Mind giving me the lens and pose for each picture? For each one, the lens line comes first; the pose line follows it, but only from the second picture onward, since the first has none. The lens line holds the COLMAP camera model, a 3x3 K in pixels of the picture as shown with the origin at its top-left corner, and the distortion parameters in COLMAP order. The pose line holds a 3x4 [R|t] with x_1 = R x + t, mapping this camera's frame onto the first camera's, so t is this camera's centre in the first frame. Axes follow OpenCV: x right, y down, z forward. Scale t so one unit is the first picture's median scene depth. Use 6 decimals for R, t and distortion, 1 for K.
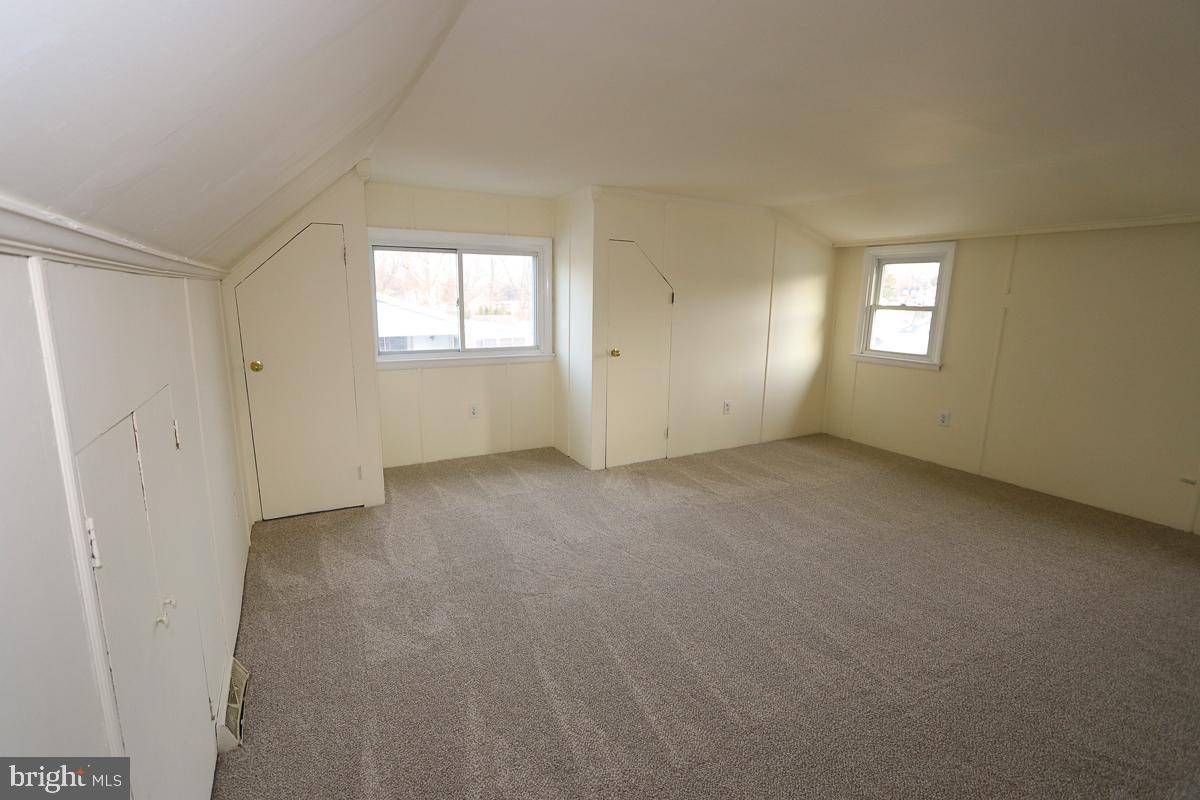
lens RADIAL K [[553.6, 0, 588.5], [0, 553.6, 399.6], [0, 0, 1]] dist [-0.016096, 0.001529]
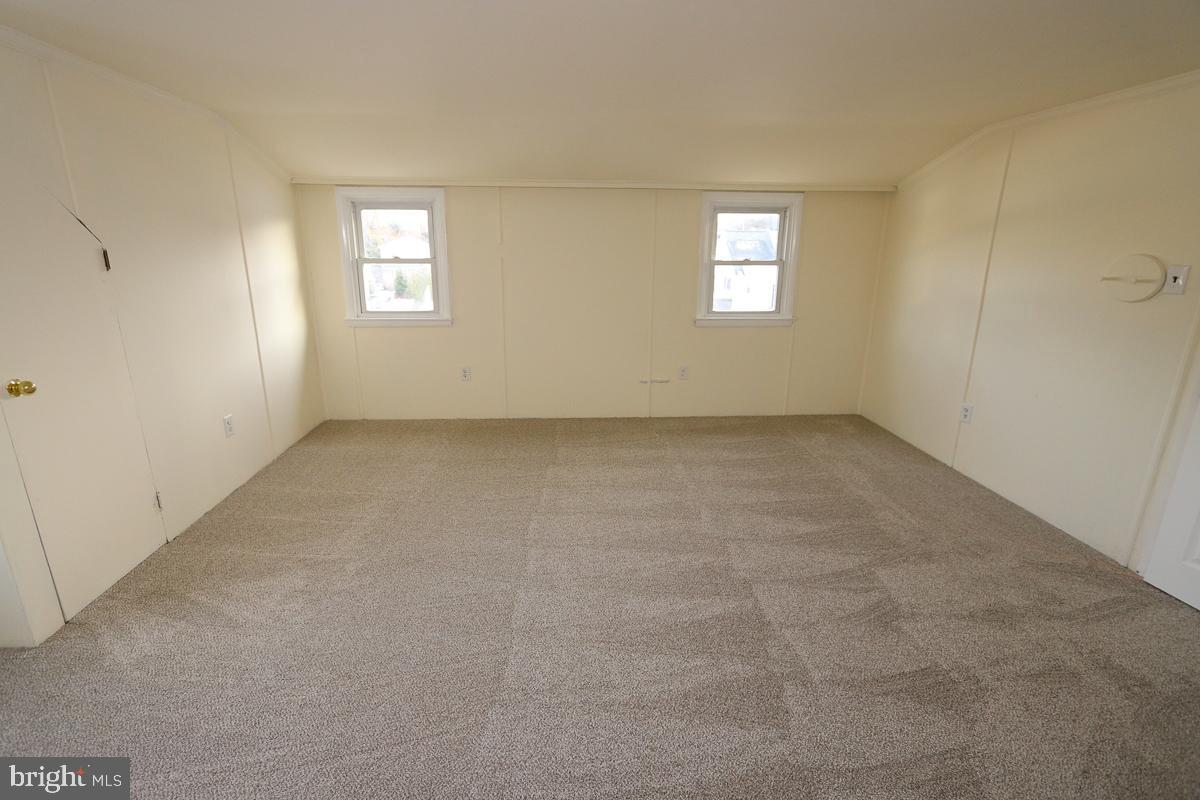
lens RADIAL K [[553.6, 0, 588.5], [0, 553.6, 399.6], [0, 0, 1]] dist [-0.016096, 0.001529]
pose [[0.417938, -0.252541, 0.872669, -0.162488], [0.170212, 0.965343, 0.197842, -0.090650], [-0.892388, 0.065853, 0.446439, 0.418928]]
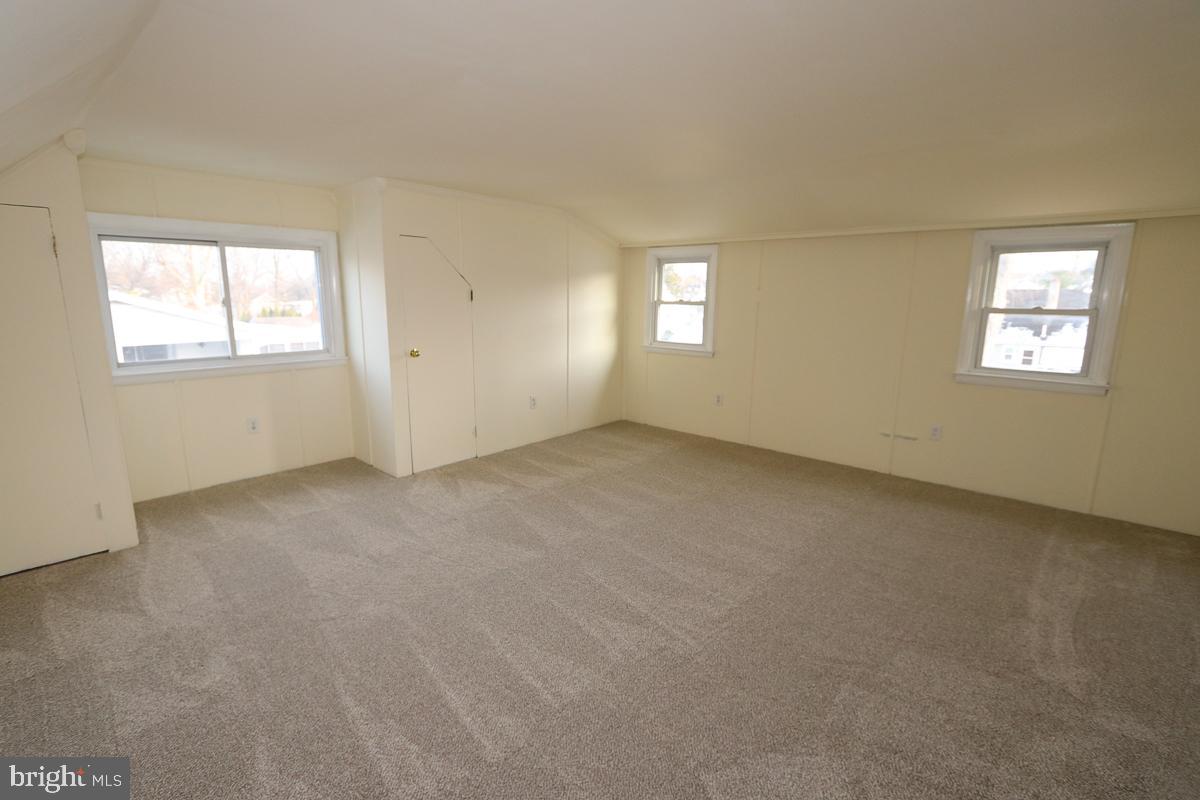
lens RADIAL K [[553.6, 0, 588.5], [0, 553.6, 399.6], [0, 0, 1]] dist [-0.016096, 0.001529]
pose [[0.943988, -0.066615, 0.323187, 0.019154], [0.065664, 0.997746, 0.013859, 0.002763], [-0.323381, 0.008139, 0.946234, -0.005236]]
